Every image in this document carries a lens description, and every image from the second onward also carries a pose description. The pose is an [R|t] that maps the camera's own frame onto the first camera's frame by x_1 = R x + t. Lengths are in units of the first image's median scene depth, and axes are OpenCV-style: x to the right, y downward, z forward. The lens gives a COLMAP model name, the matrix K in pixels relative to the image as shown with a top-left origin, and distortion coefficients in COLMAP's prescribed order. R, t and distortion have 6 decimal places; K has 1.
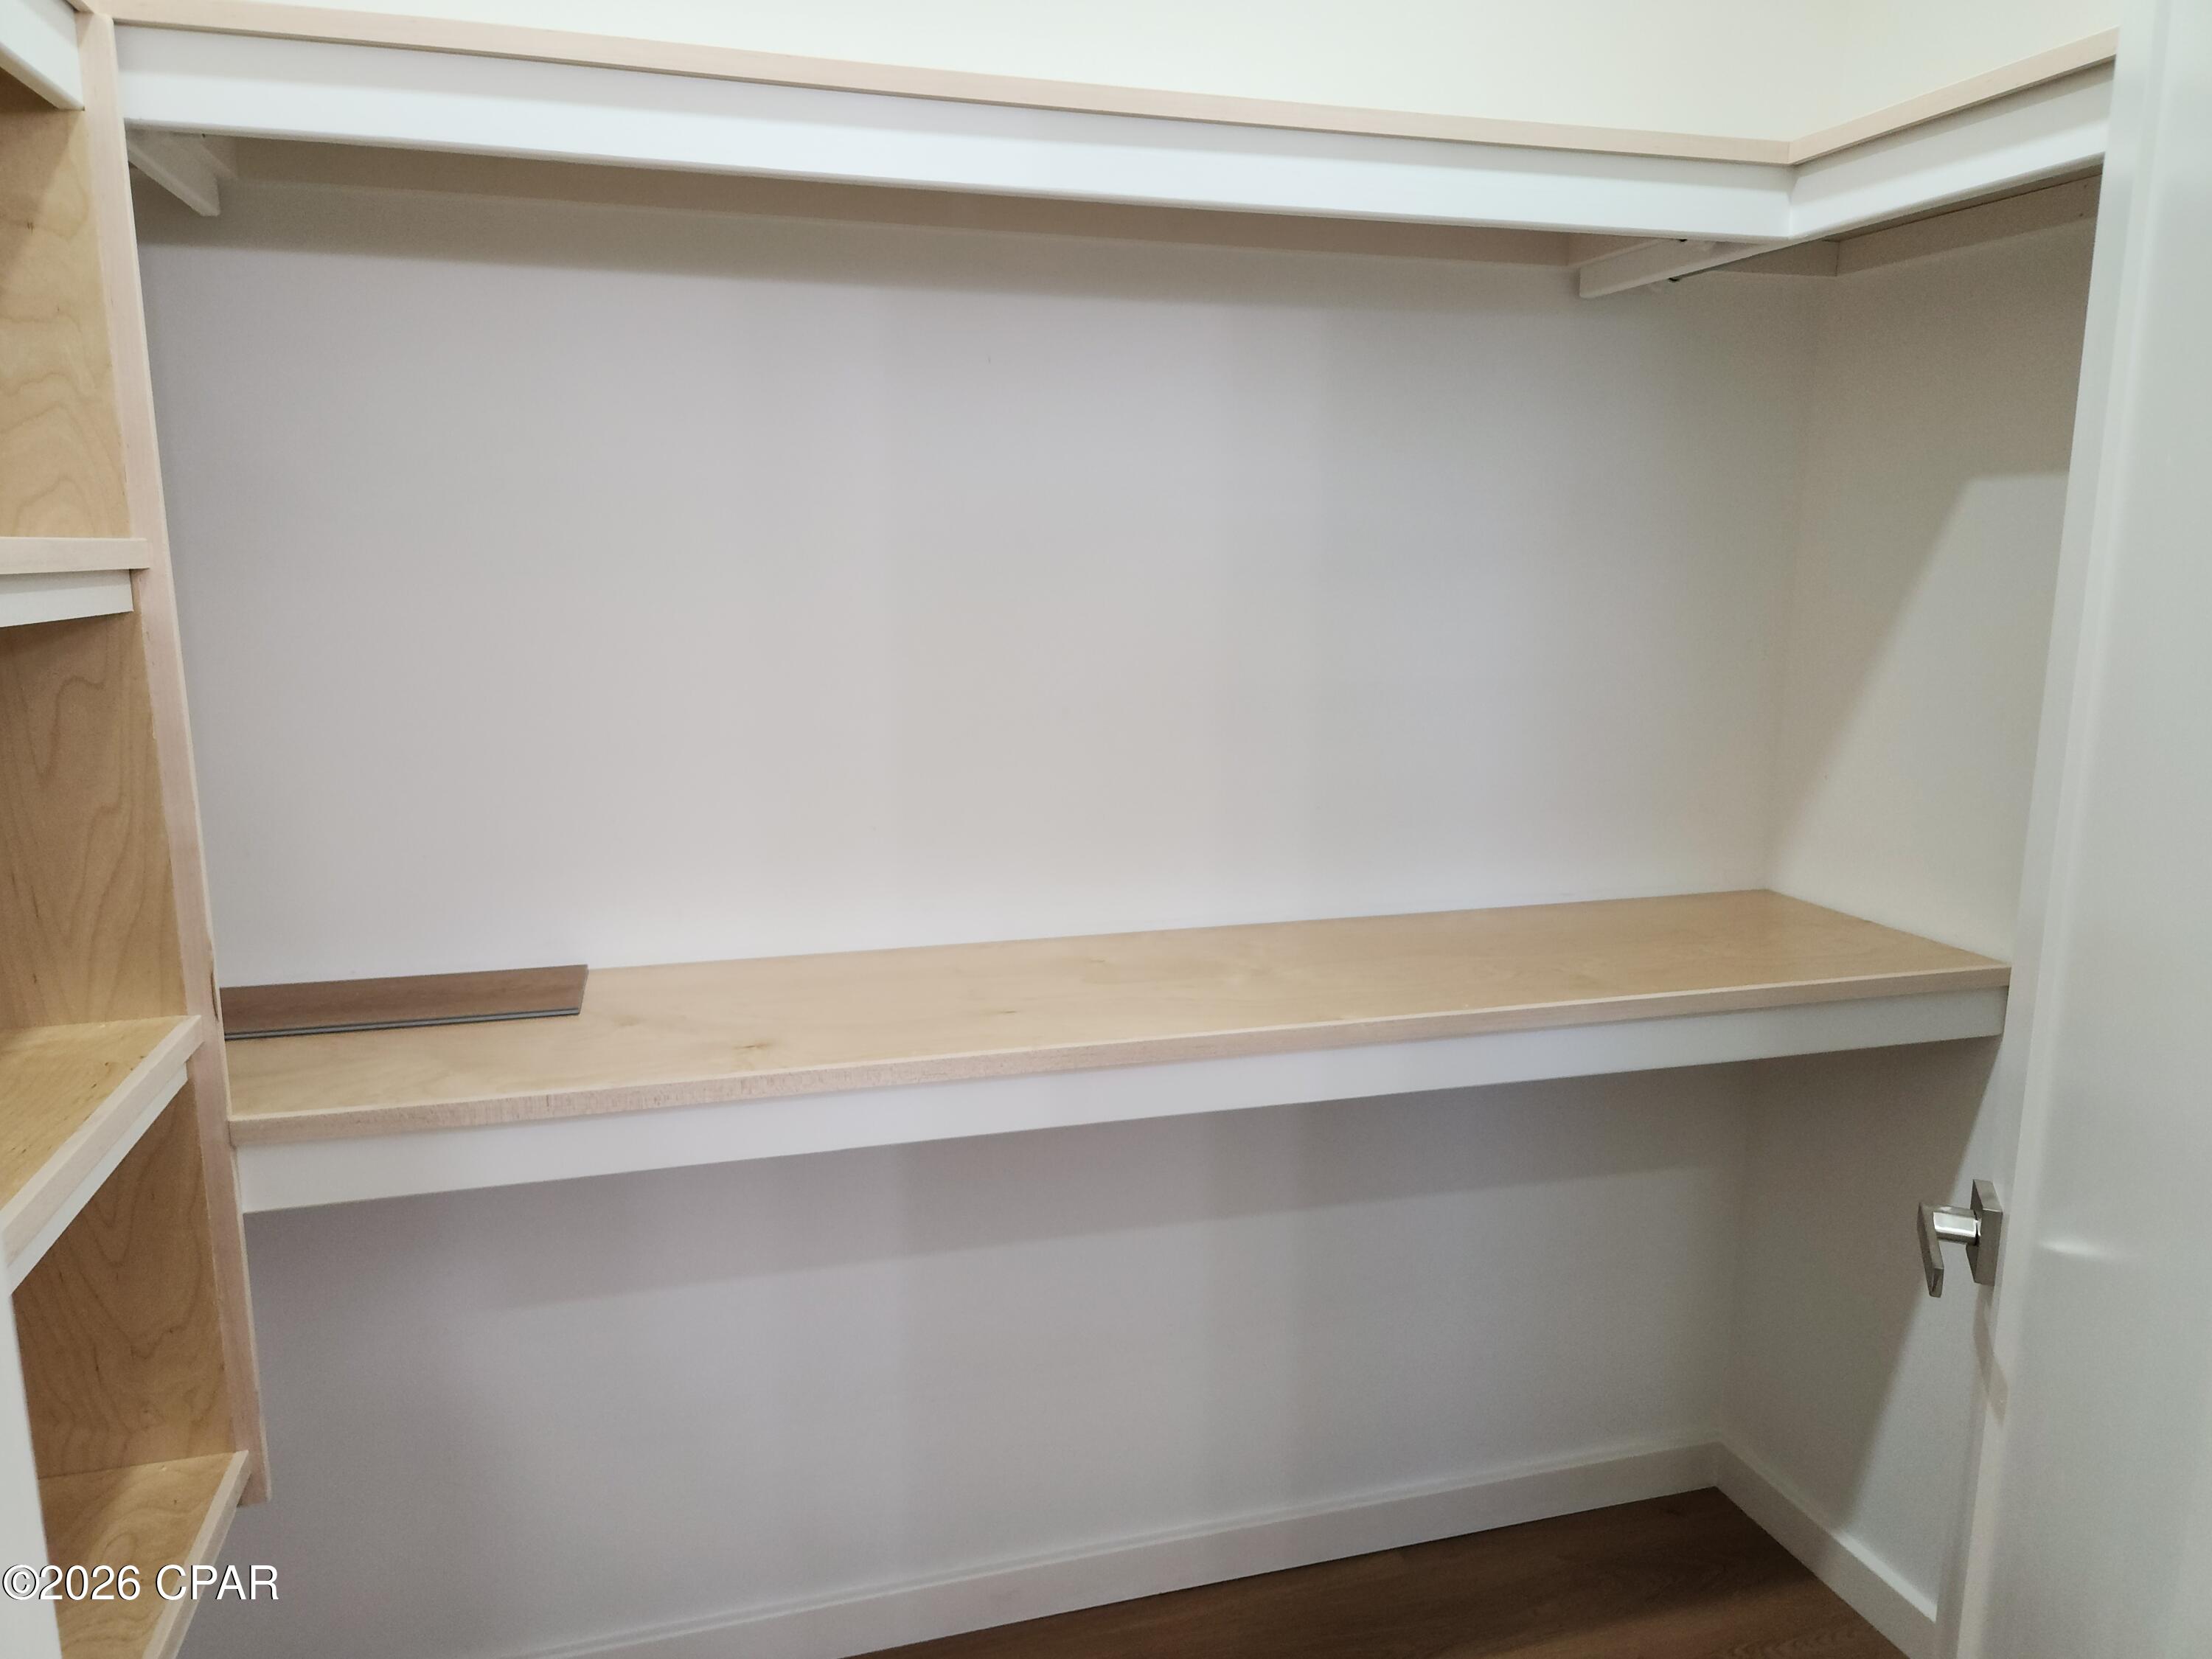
lens RADIAL K [[1497.4, 0, 1100.6], [0, 1497.4, 834.0], [0, 0, 1]] dist [0.077991, -0.061181]
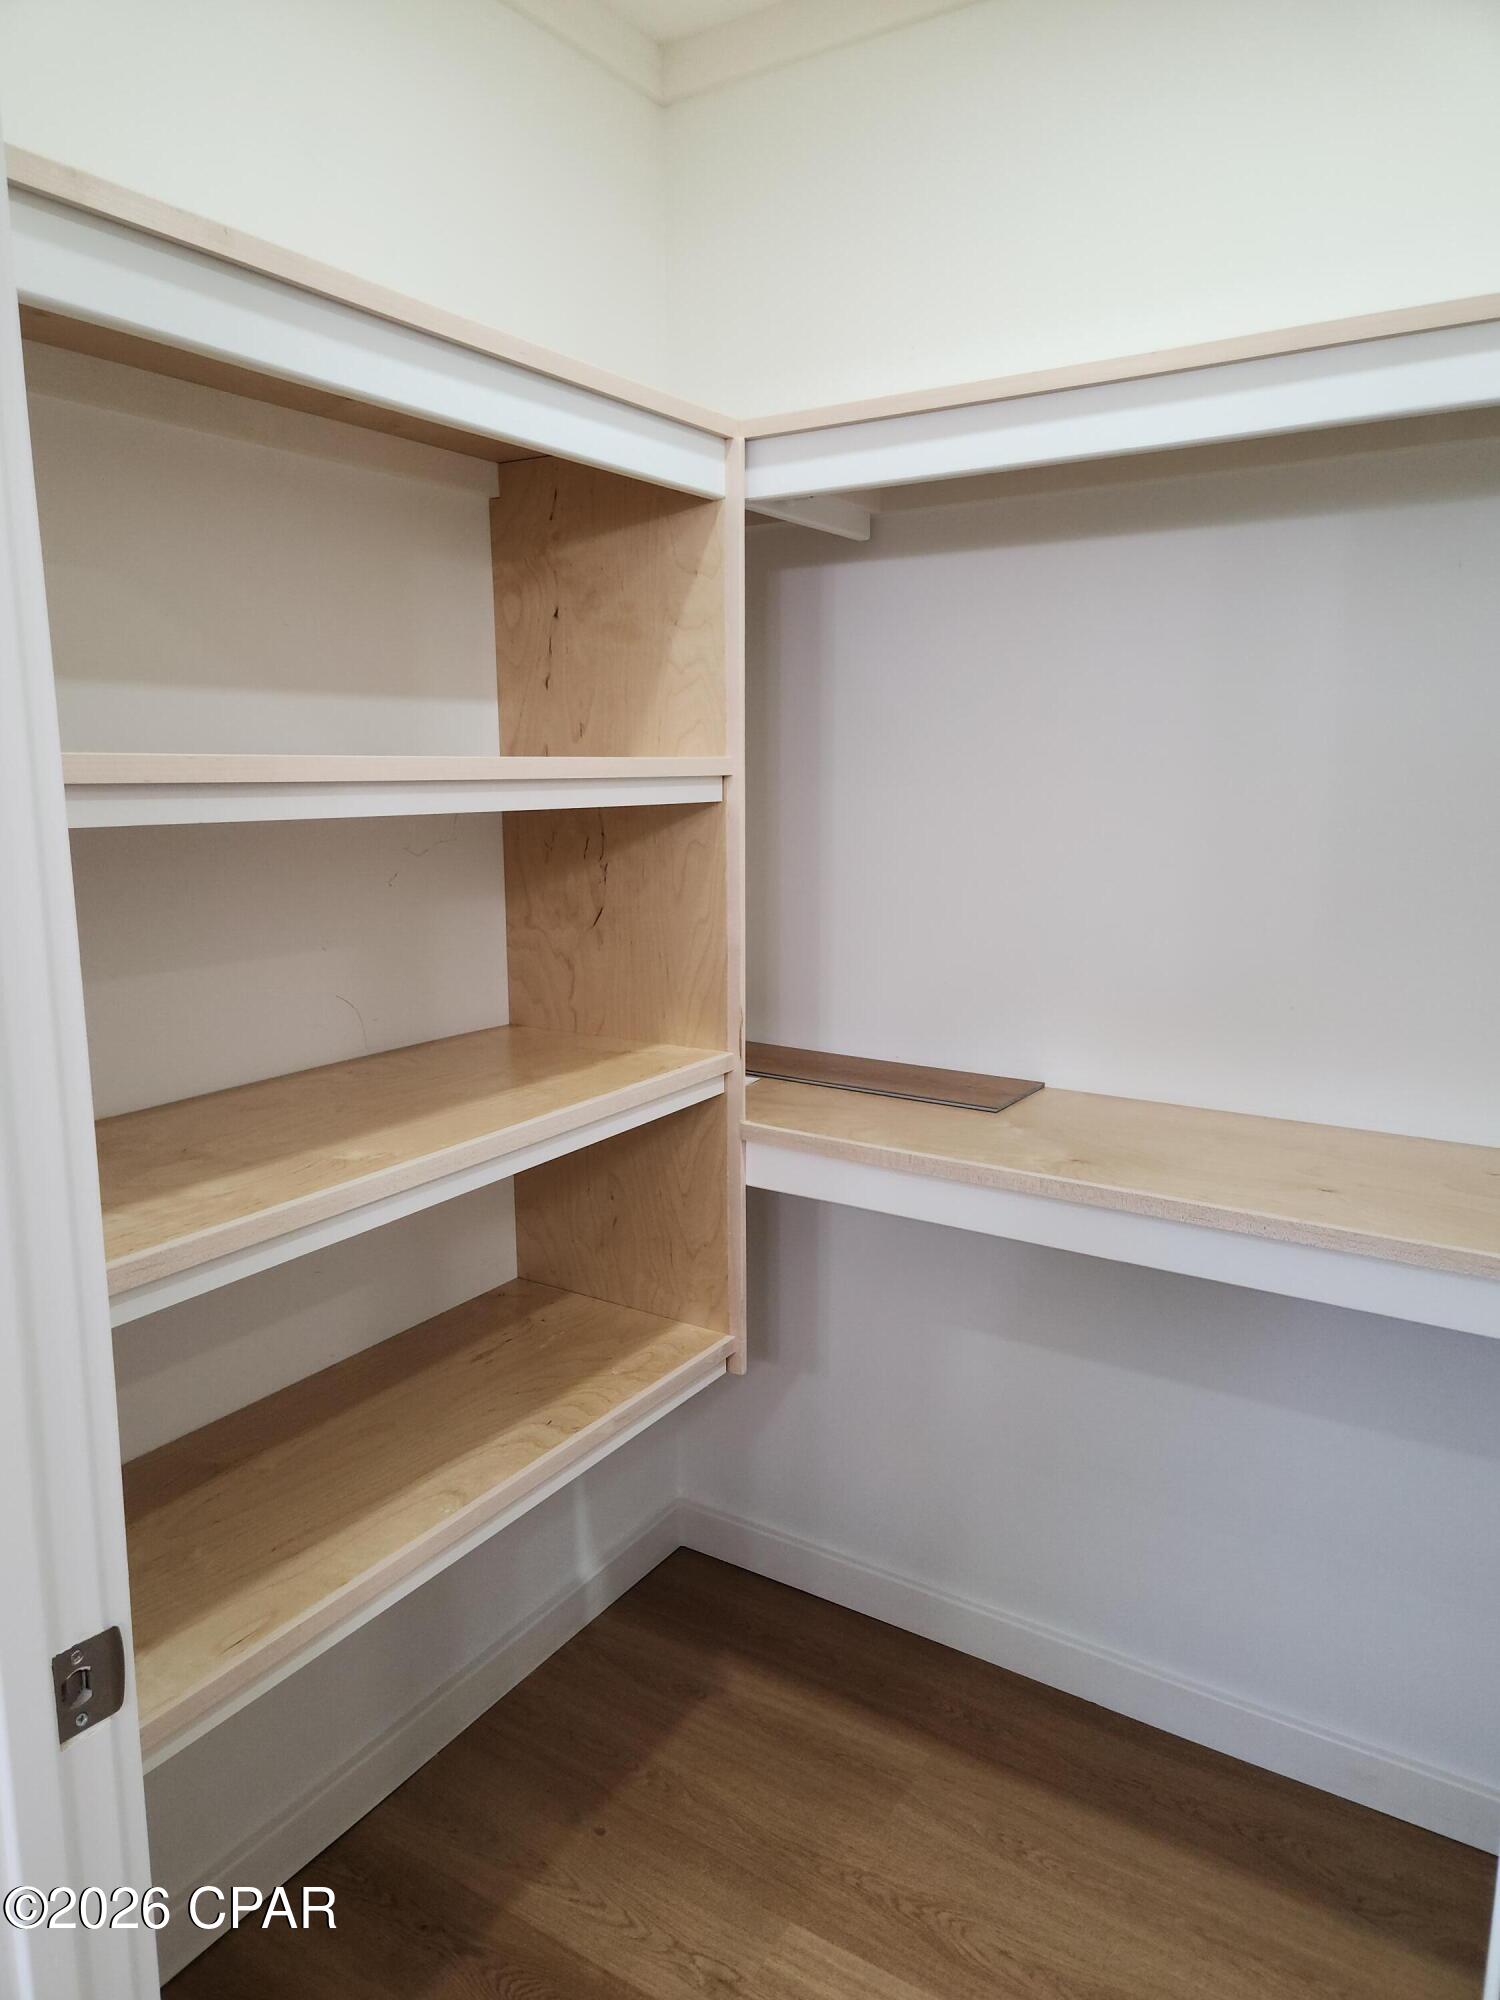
lens RADIAL K [[1332.7, 0, 757.6], [0, 1332.7, 987.5], [0, 0, 1]] dist [0.087030, -0.078156]
pose [[0.657411, 0.115919, -0.744562, 0.468479], [-0.131304, 0.990602, 0.038290, -0.006759], [0.742004, 0.072592, 0.666454, 0.085242]]
